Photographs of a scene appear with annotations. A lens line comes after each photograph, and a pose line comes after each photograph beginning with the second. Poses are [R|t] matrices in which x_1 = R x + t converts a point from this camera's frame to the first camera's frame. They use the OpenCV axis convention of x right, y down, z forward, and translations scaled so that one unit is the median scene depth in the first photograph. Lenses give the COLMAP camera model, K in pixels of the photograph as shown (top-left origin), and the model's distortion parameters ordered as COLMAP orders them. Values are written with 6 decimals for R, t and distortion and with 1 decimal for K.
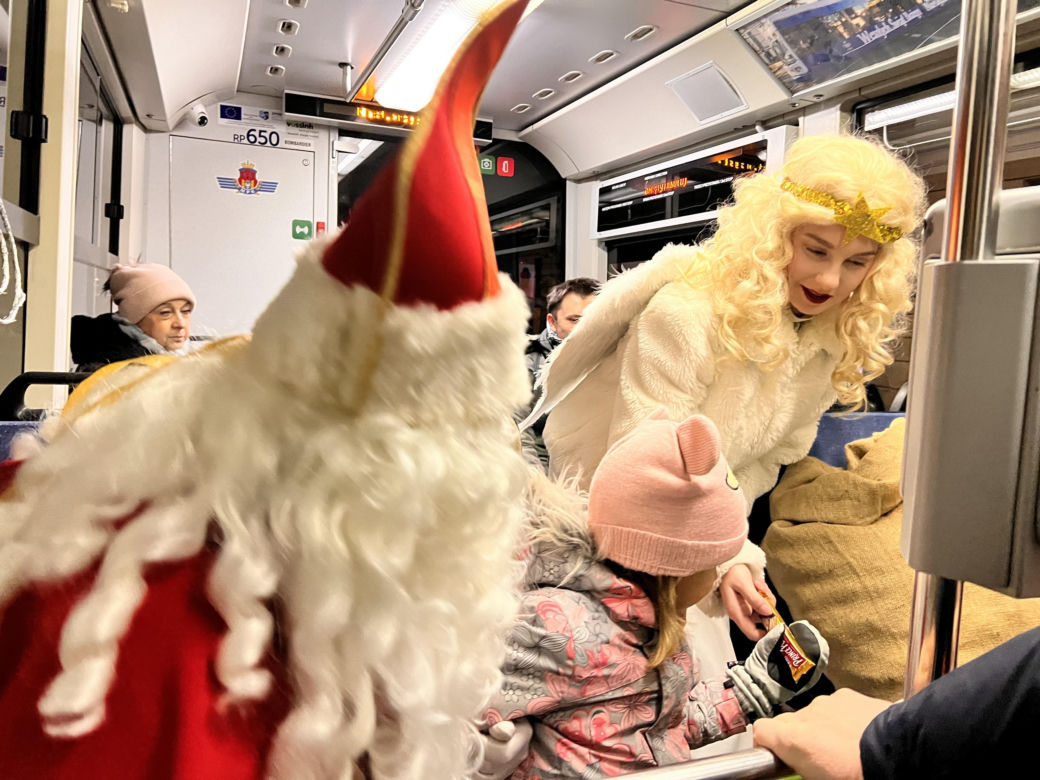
lens RADIAL K [[764.7, 0, 530.2], [0, 764.7, 397.8], [0, 0, 1]] dist [0.053890, -0.054270]
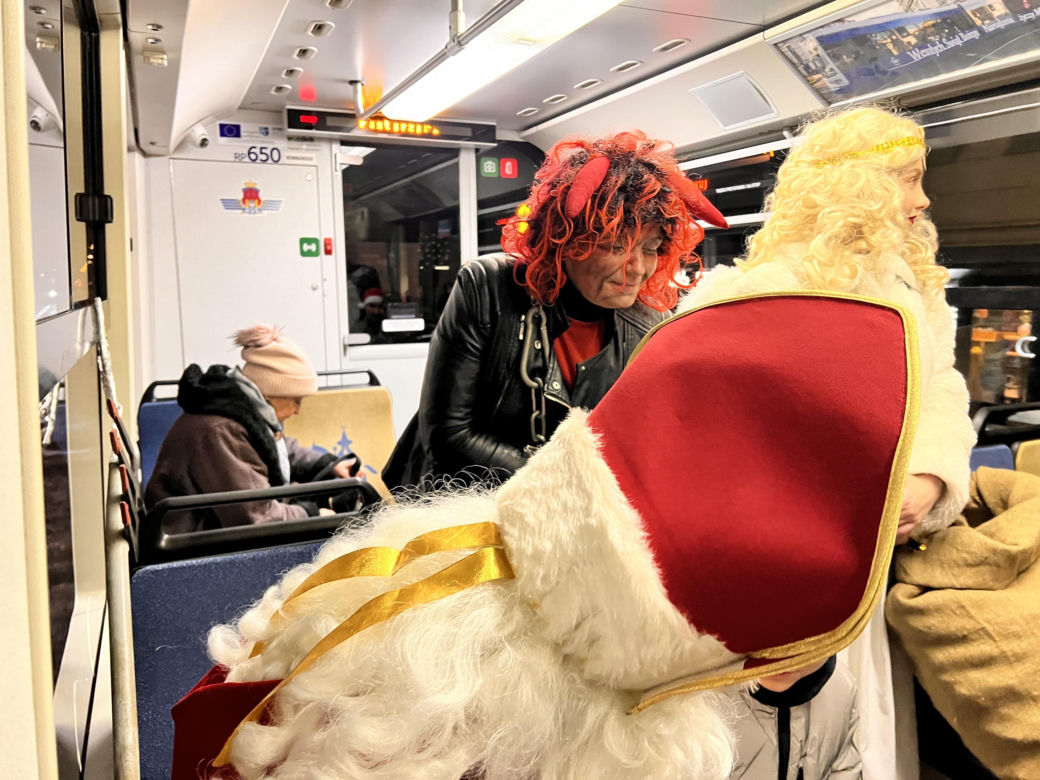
lens RADIAL K [[764.7, 0, 516.9], [0, 764.7, 390.5], [0, 0, 1]] dist [0.053890, -0.054270]
pose [[0.997689, -0.056375, 0.037941, -0.096793], [0.054738, 0.997580, 0.042871, -0.076619], [-0.040266, -0.040695, 0.998360, 0.011801]]
